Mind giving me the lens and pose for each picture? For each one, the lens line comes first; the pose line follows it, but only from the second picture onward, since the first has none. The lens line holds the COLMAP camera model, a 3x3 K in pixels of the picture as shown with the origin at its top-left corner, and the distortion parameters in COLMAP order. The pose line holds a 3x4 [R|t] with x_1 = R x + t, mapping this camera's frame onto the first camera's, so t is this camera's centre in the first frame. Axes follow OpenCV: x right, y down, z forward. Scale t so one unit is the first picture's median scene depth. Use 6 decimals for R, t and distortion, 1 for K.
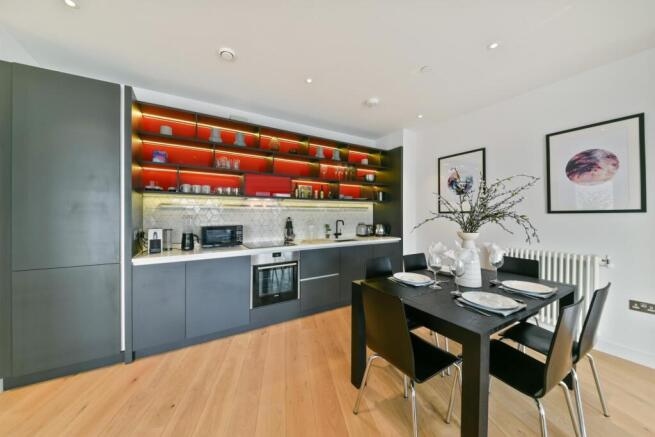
lens RADIAL K [[235.1, 0, 323.3], [0, 235.1, 215.3], [0, 0, 1]] dist [0.001280, -0.000316]
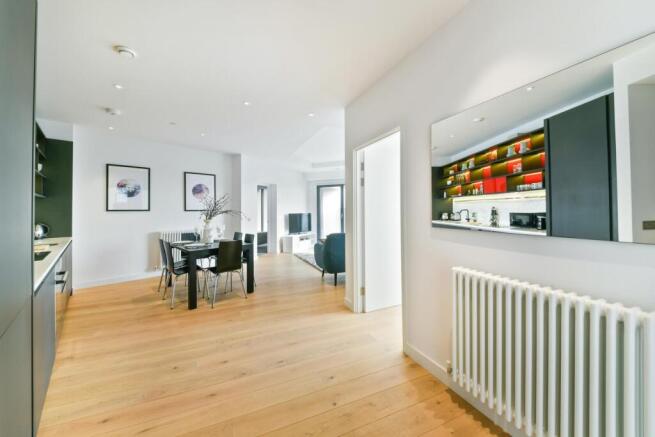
lens RADIAL K [[235.1, 0, 328.8], [0, 235.1, 212.1], [0, 0, 1]] dist [0.001280, -0.000316]
pose [[-0.267526, 0.000002, 0.963551, -0.887352], [0.008892, 0.999957, 0.002466, 0.003319], [-0.963510, 0.009227, -0.267515, 0.245441]]
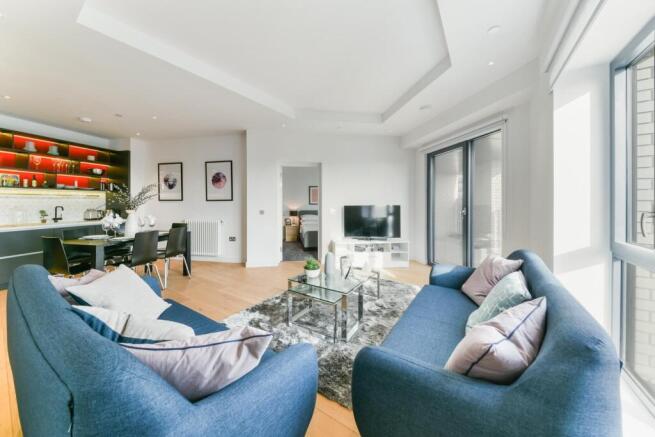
lens RADIAL K [[235.1, 0, 321.8], [0, 235.1, 205.0], [0, 0, 1]] dist [0.001280, -0.000316]
pose [[0.685797, -0.005853, 0.727769, 0.116316], [0.001283, 0.999976, 0.006834, 0.008061], [-0.727792, -0.003753, 0.685788, -0.741842]]
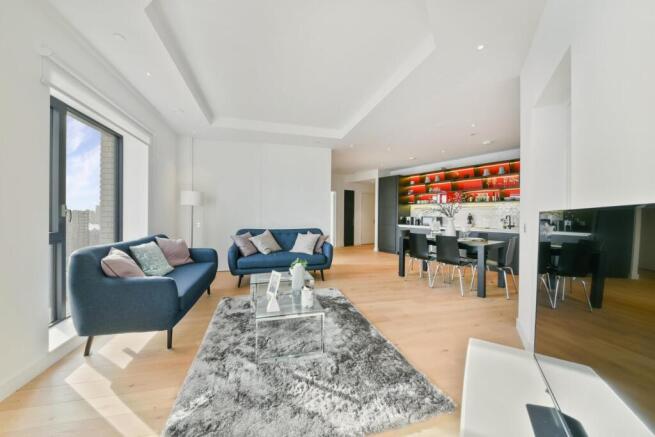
lens RADIAL K [[235.1, 0, 330.3], [0, 235.1, 217.7], [0, 0, 1]] dist [0.001280, -0.000316]
pose [[0.126061, 0.012501, -0.991944, 1.348720], [-0.007840, 0.999902, 0.011605, 0.026824], [0.991992, 0.006314, 0.126147, -0.214512]]
